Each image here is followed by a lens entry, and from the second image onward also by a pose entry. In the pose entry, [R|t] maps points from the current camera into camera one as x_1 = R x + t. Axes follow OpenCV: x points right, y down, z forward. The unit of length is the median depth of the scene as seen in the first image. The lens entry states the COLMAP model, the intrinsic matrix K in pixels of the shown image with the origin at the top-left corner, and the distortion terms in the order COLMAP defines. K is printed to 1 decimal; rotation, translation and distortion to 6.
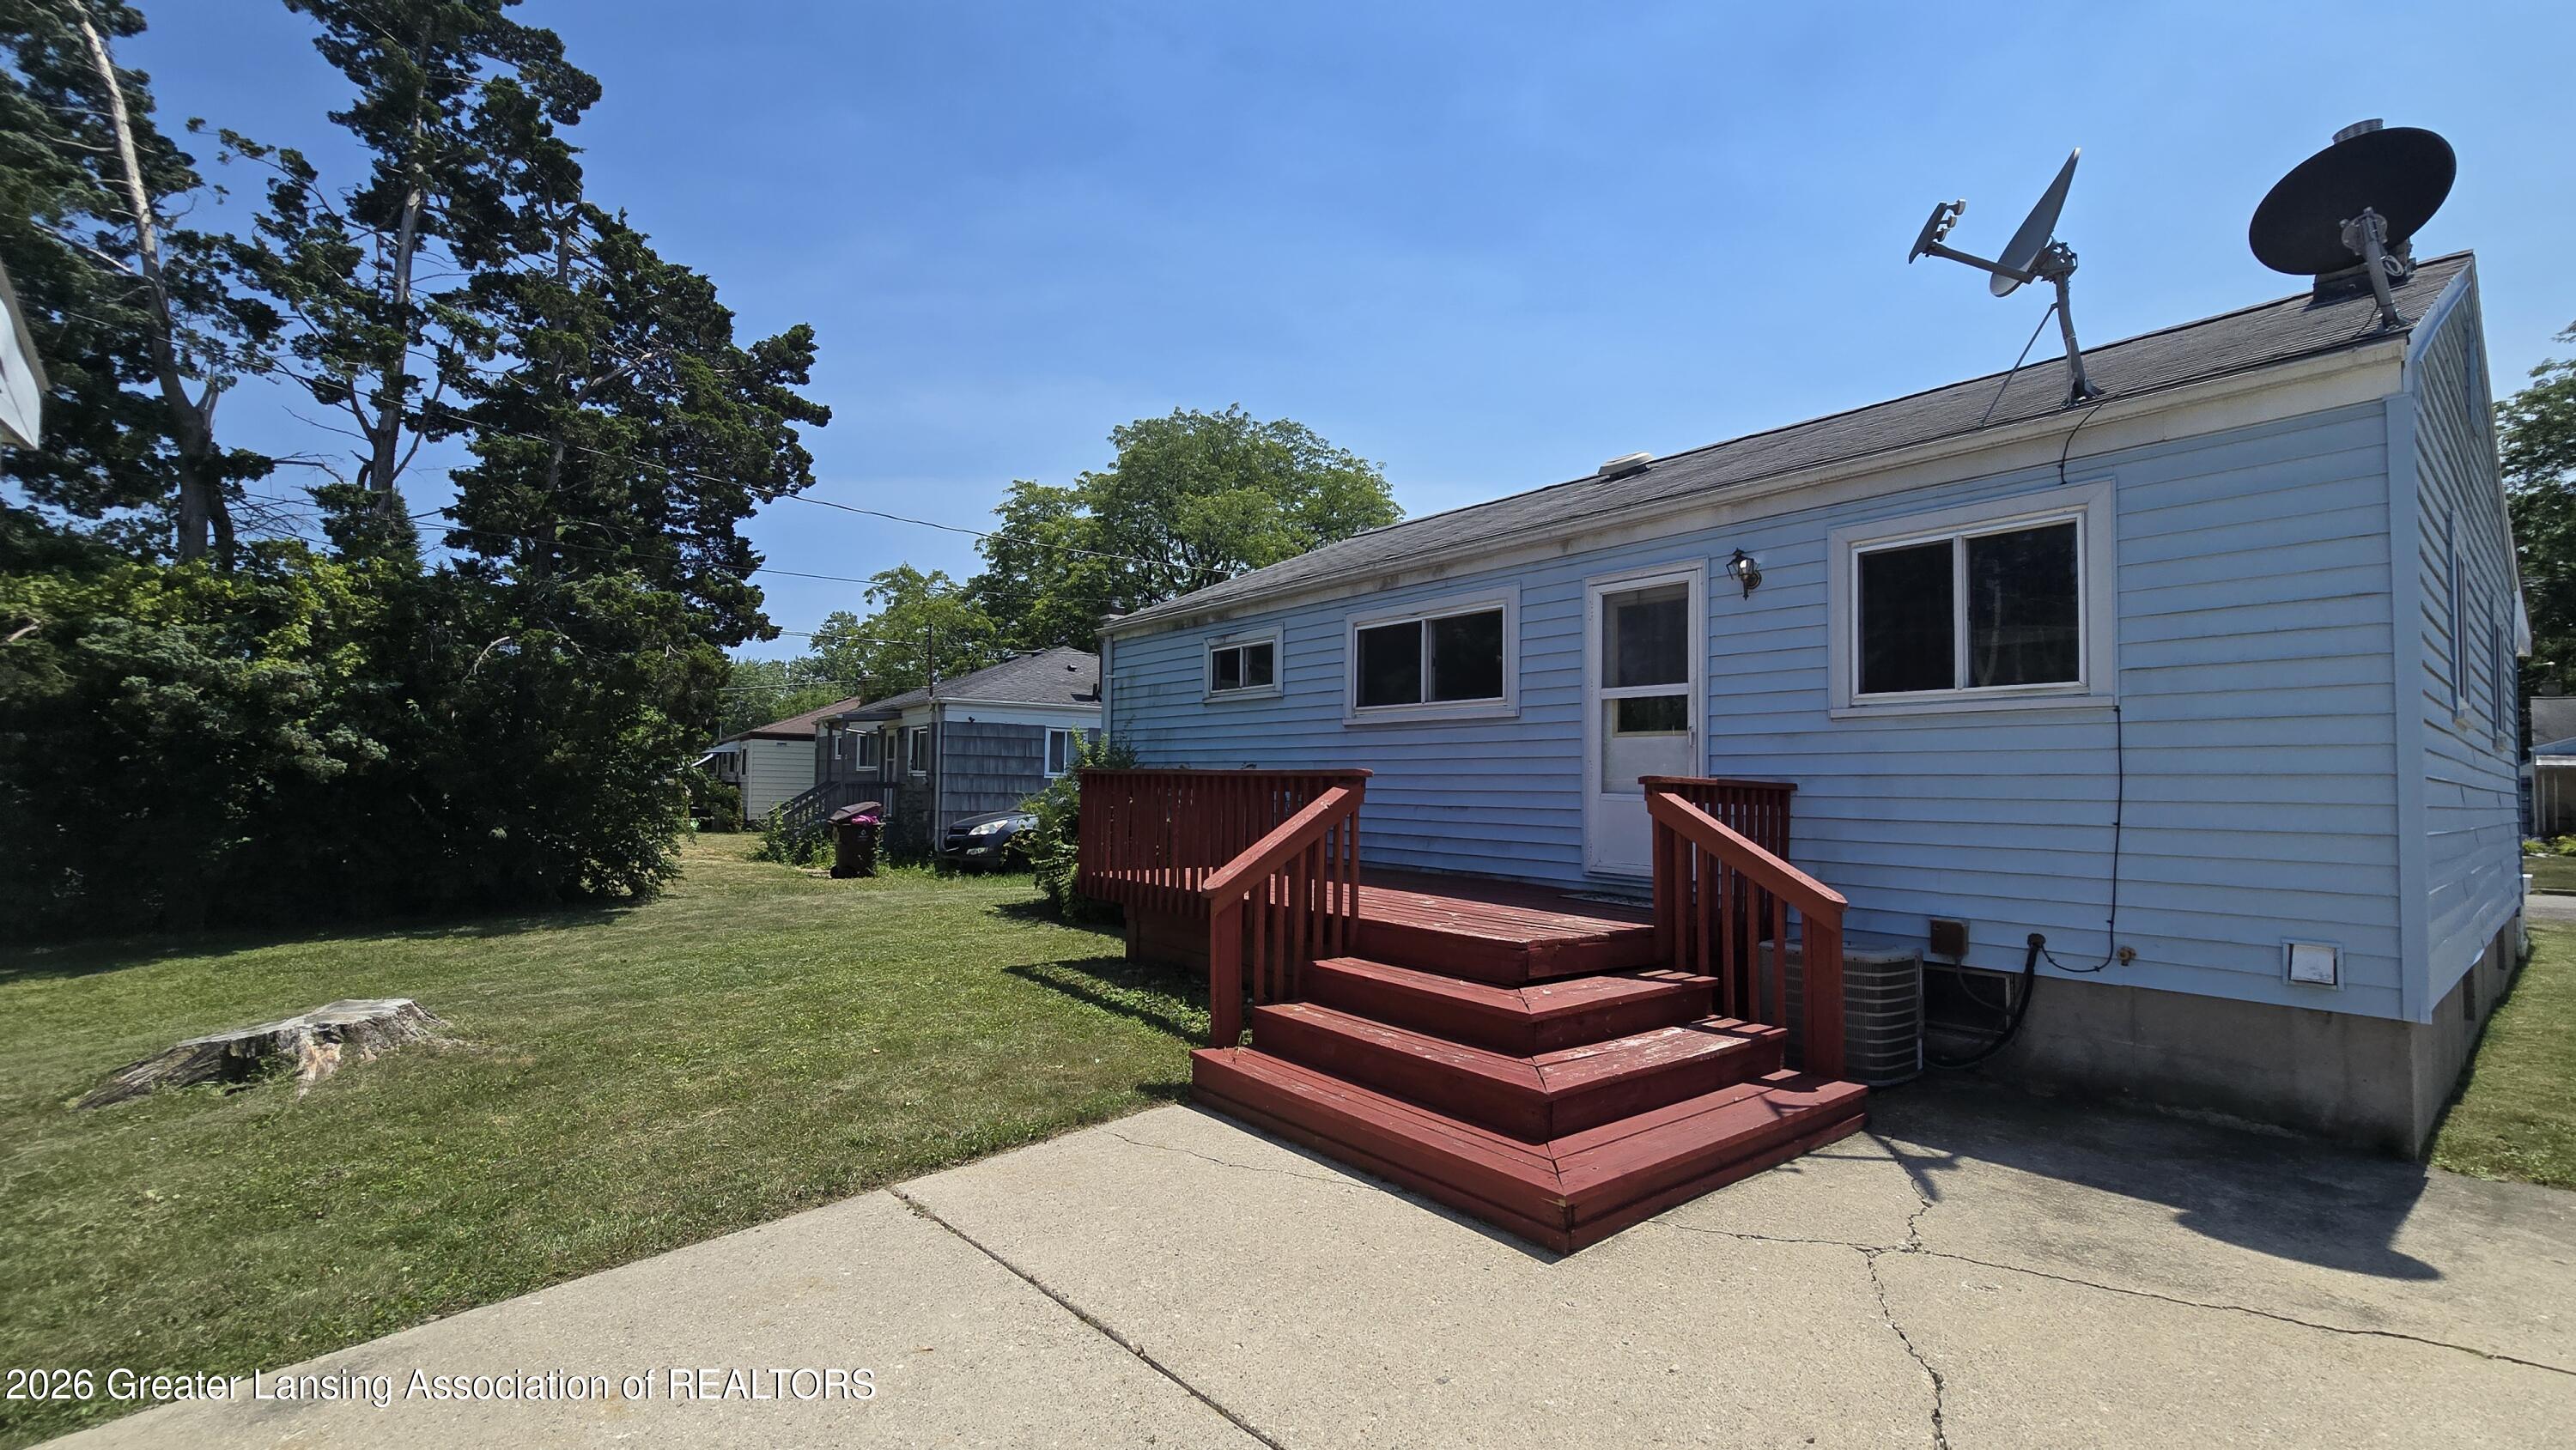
lens RADIAL K [[1048.9, 0, 1297.4], [0, 1048.9, 724.4], [0, 0, 1]] dist [-0.003403, -0.000192]
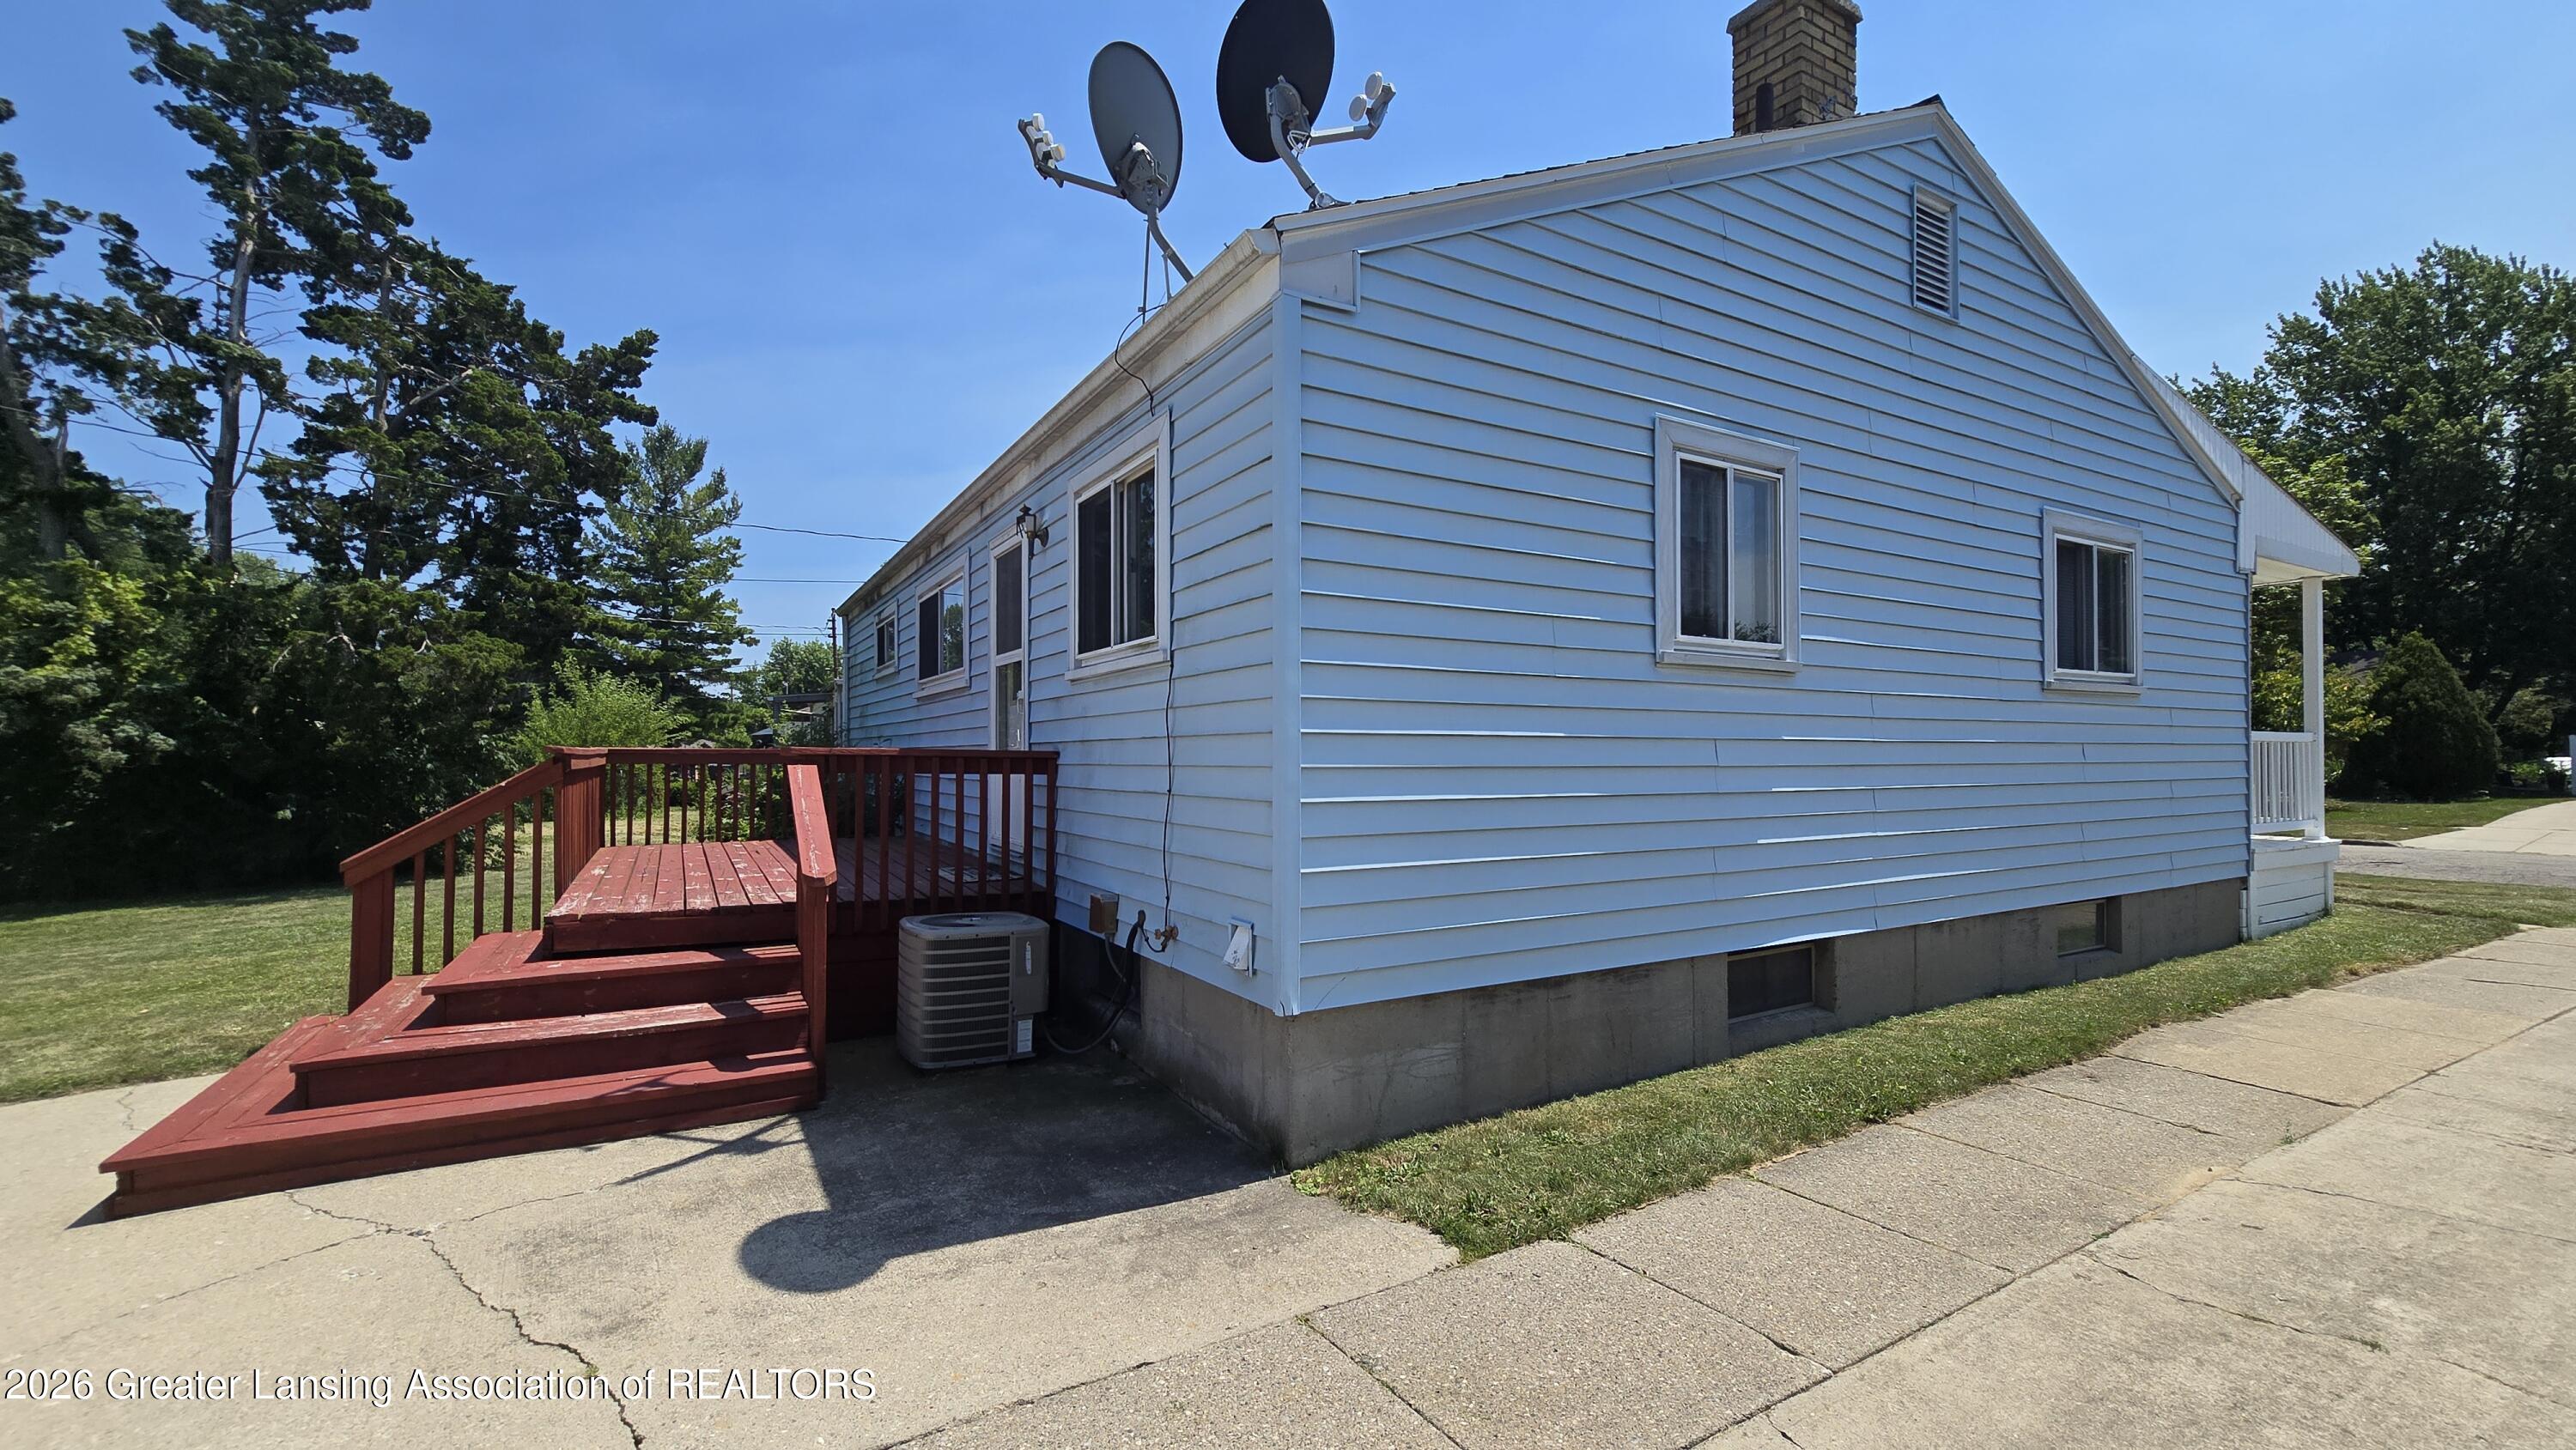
lens RADIAL K [[1048.9, 0, 1287.8], [0, 1048.9, 741.1], [0, 0, 1]] dist [-0.003403, -0.000192]
pose [[0.988658, -0.019827, -0.148871, 0.513329], [0.025995, 0.998877, 0.039603, 0.009536], [0.147919, -0.043024, 0.988063, 0.059903]]
